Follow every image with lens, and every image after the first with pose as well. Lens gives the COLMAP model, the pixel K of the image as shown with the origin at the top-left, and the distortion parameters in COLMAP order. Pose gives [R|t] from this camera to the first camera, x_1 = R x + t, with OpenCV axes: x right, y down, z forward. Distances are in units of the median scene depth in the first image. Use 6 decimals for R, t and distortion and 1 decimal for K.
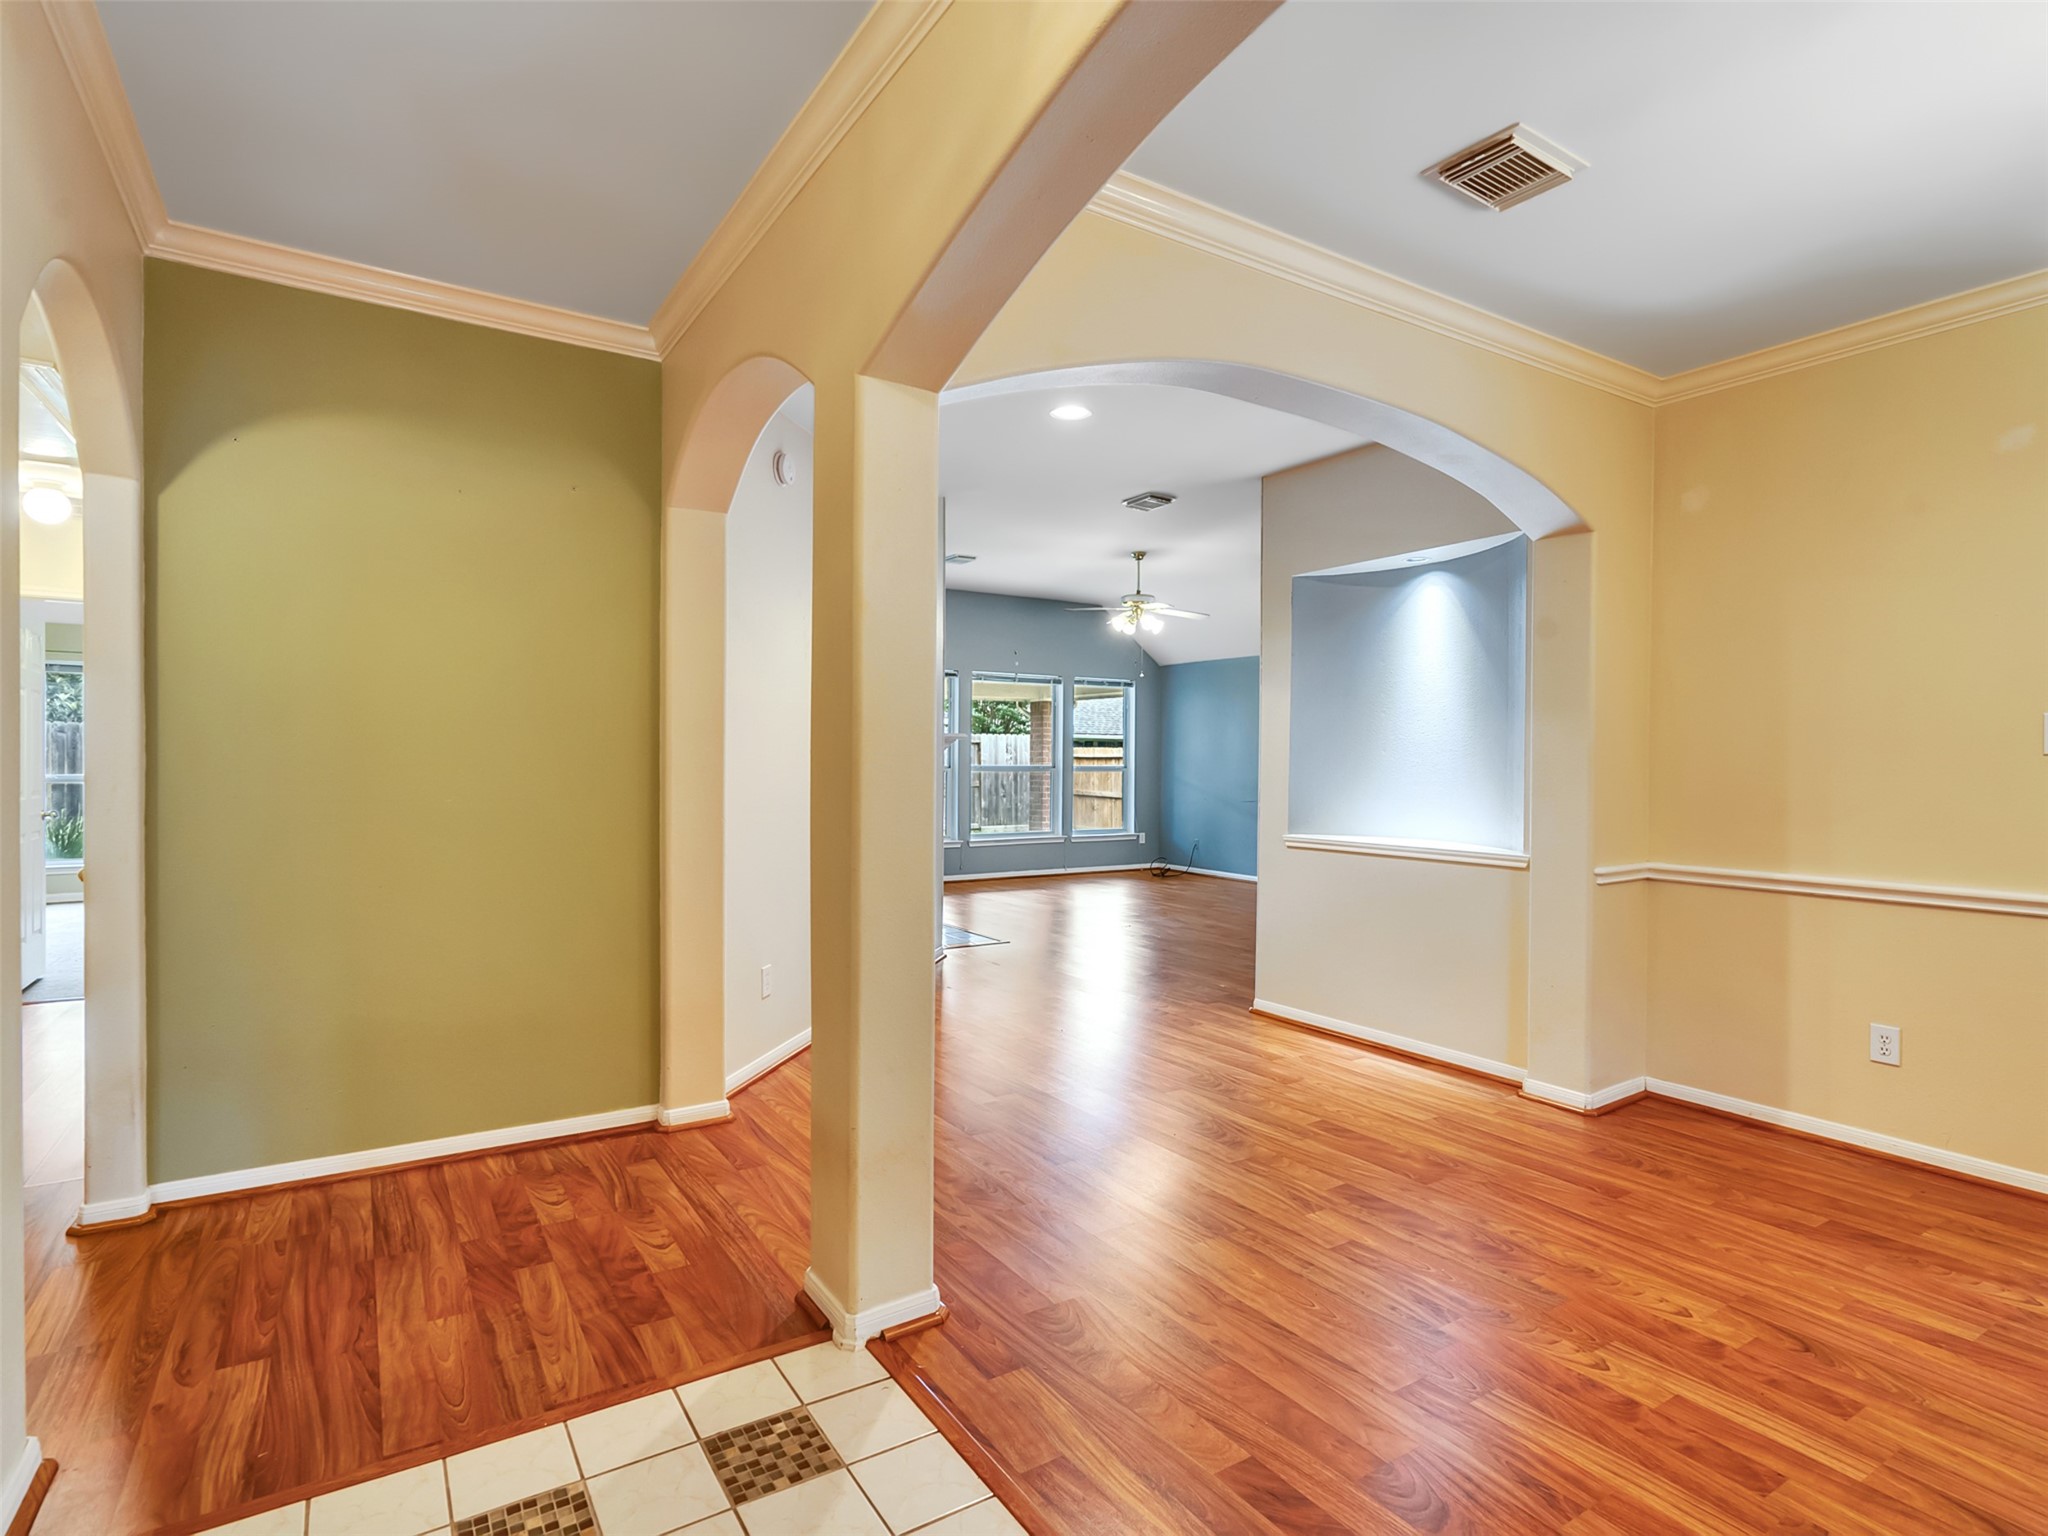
lens RADIAL K [[1045.3, 0, 1005.9], [0, 1045.3, 765.5], [0, 0, 1]] dist [-0.004775, 0.002792]
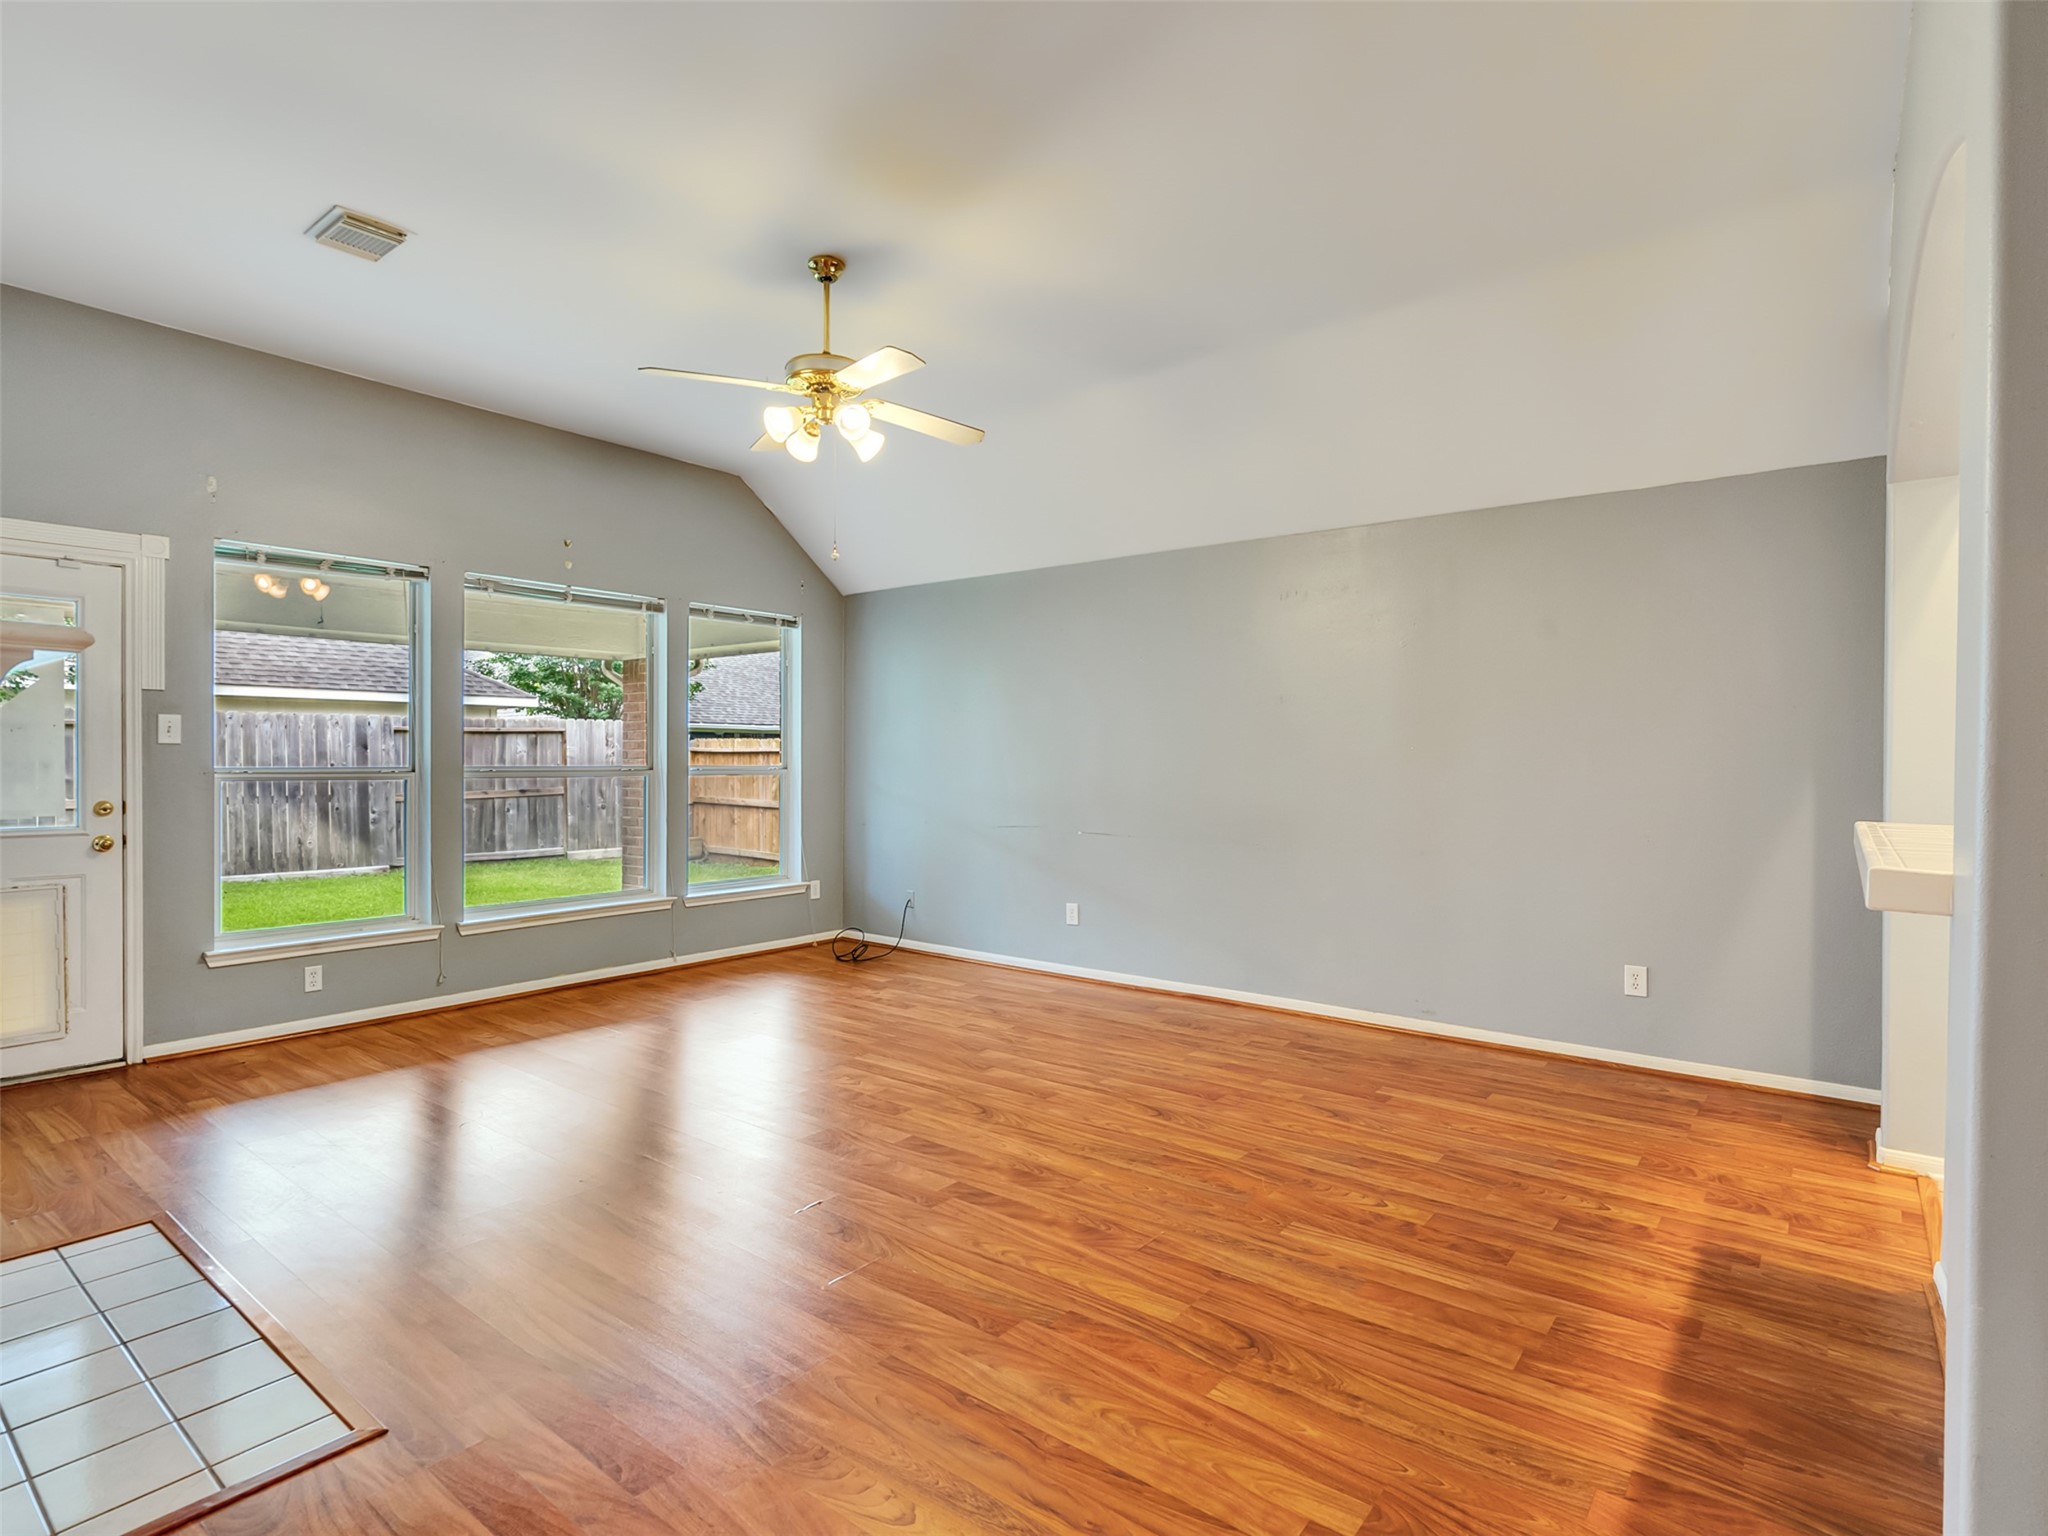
lens RADIAL K [[1045.3, 0, 1004.6], [0, 1045.3, 775.4], [0, 0, 1]] dist [-0.004775, 0.002792]
pose [[0.944938, -0.006867, 0.327178, 0.040205], [0.002717, 0.999910, 0.013142, -0.001481], [-0.327238, -0.011529, 0.944871, 0.416542]]
